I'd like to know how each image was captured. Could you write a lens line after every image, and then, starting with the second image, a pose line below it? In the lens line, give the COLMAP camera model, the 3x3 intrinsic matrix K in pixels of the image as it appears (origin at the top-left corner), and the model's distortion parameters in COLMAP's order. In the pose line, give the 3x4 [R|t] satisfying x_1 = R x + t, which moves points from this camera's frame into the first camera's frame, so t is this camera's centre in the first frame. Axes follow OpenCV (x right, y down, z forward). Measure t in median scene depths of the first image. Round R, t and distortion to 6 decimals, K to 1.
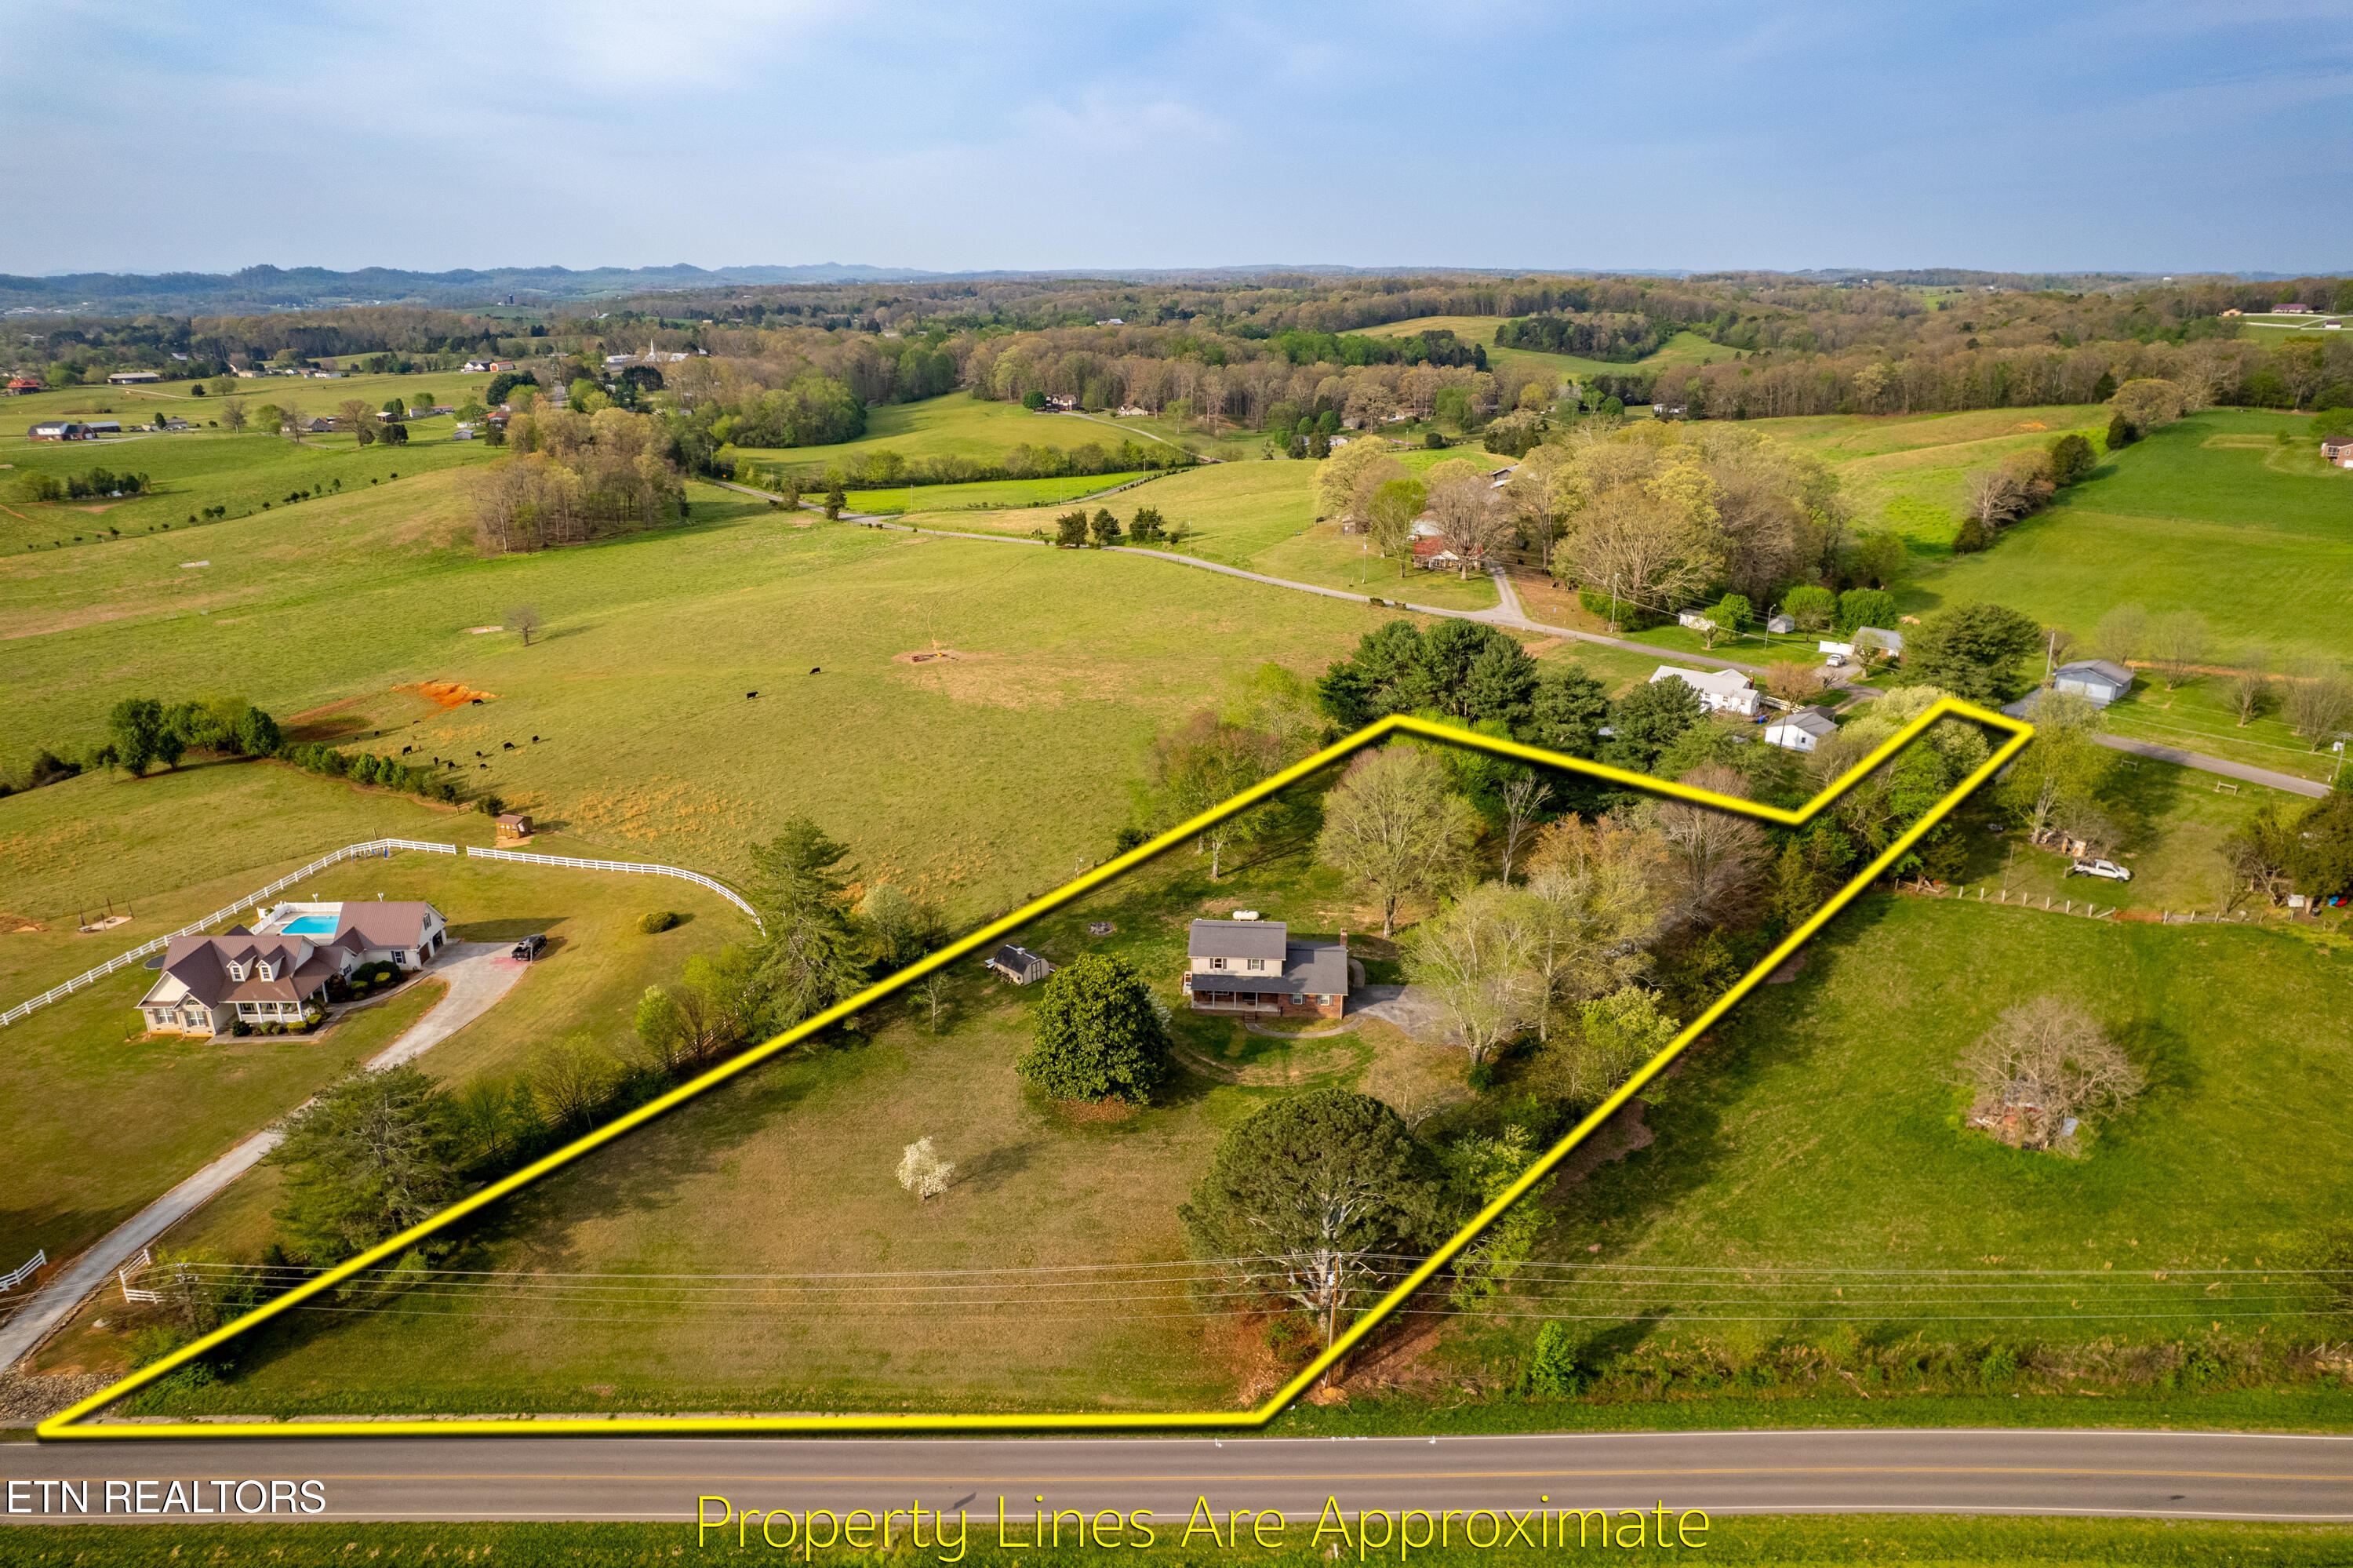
lens RADIAL K [[1526.4, 0, 1175.2], [0, 1526.4, 790.5], [0, 0, 1]] dist [-0.033049, 0.015723]
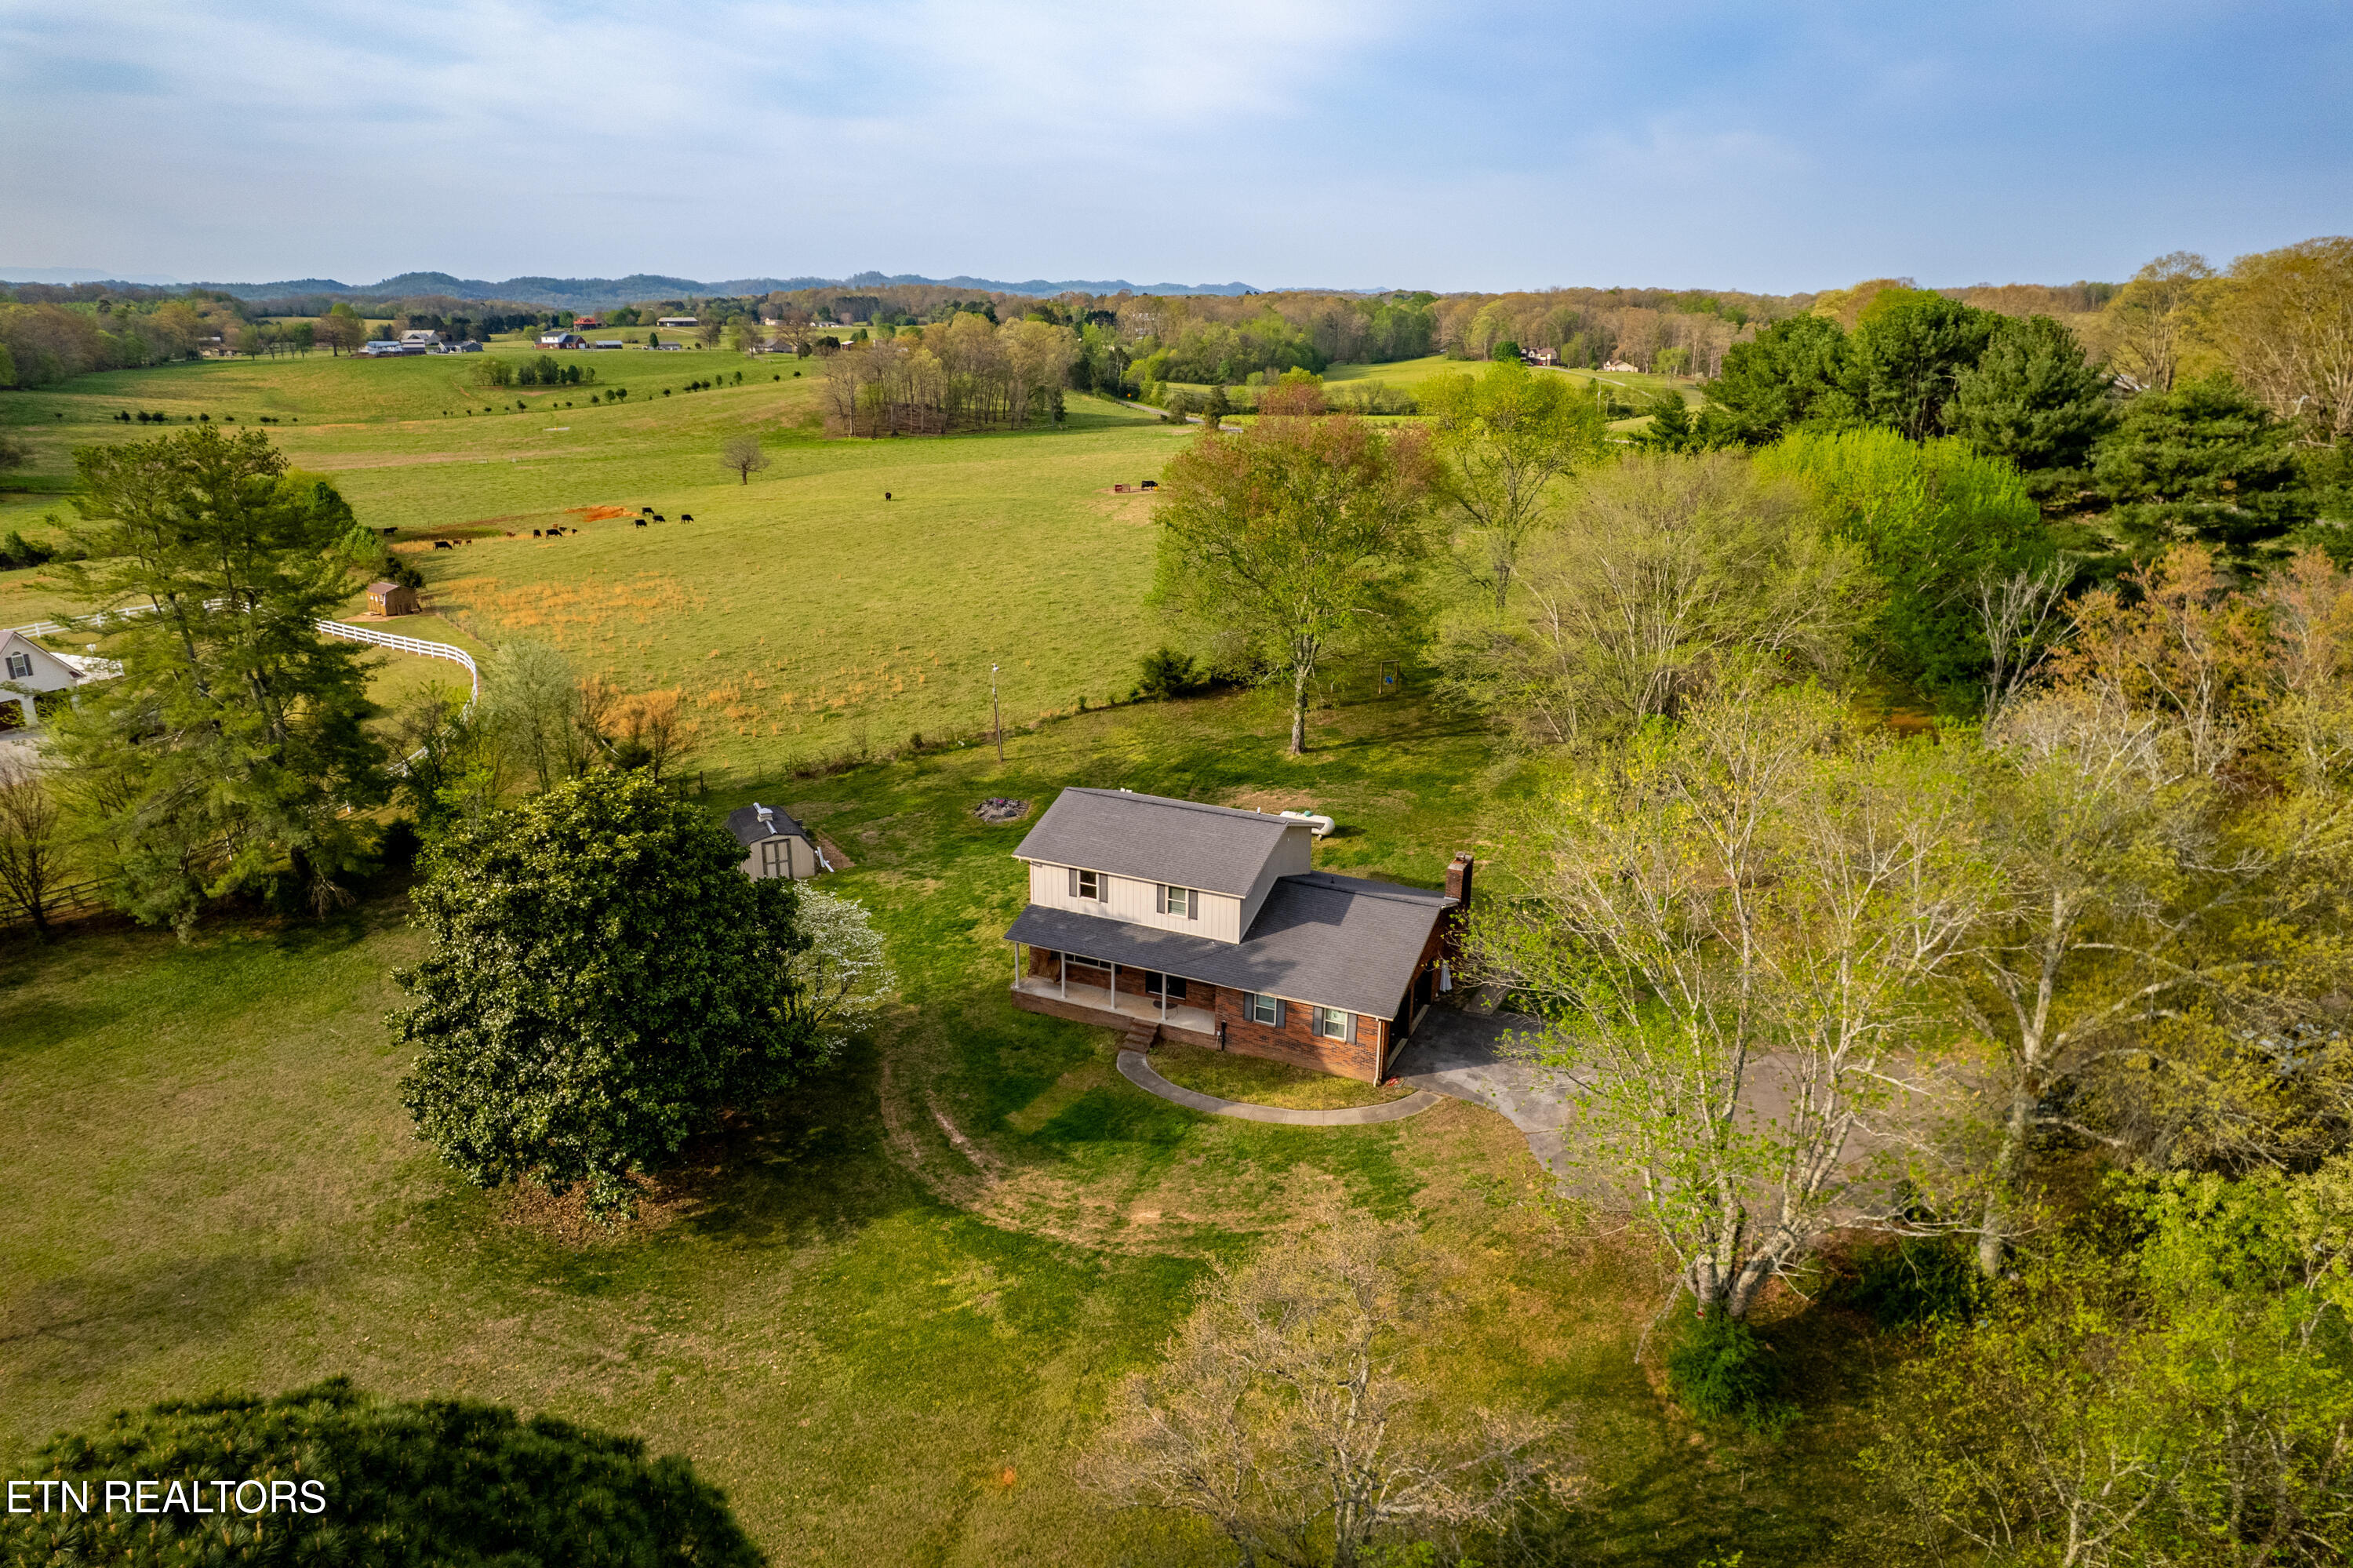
lens RADIAL K [[1526.4, 0, 1178.9], [0, 1526.4, 776.1], [0, 0, 1]] dist [-0.033049, 0.015723]
pose [[0.942198, 0.116530, -0.314139, 0.166395], [-0.125610, 0.992041, -0.008744, 0.085630], [0.310620, 0.047697, 0.949337, 0.634488]]
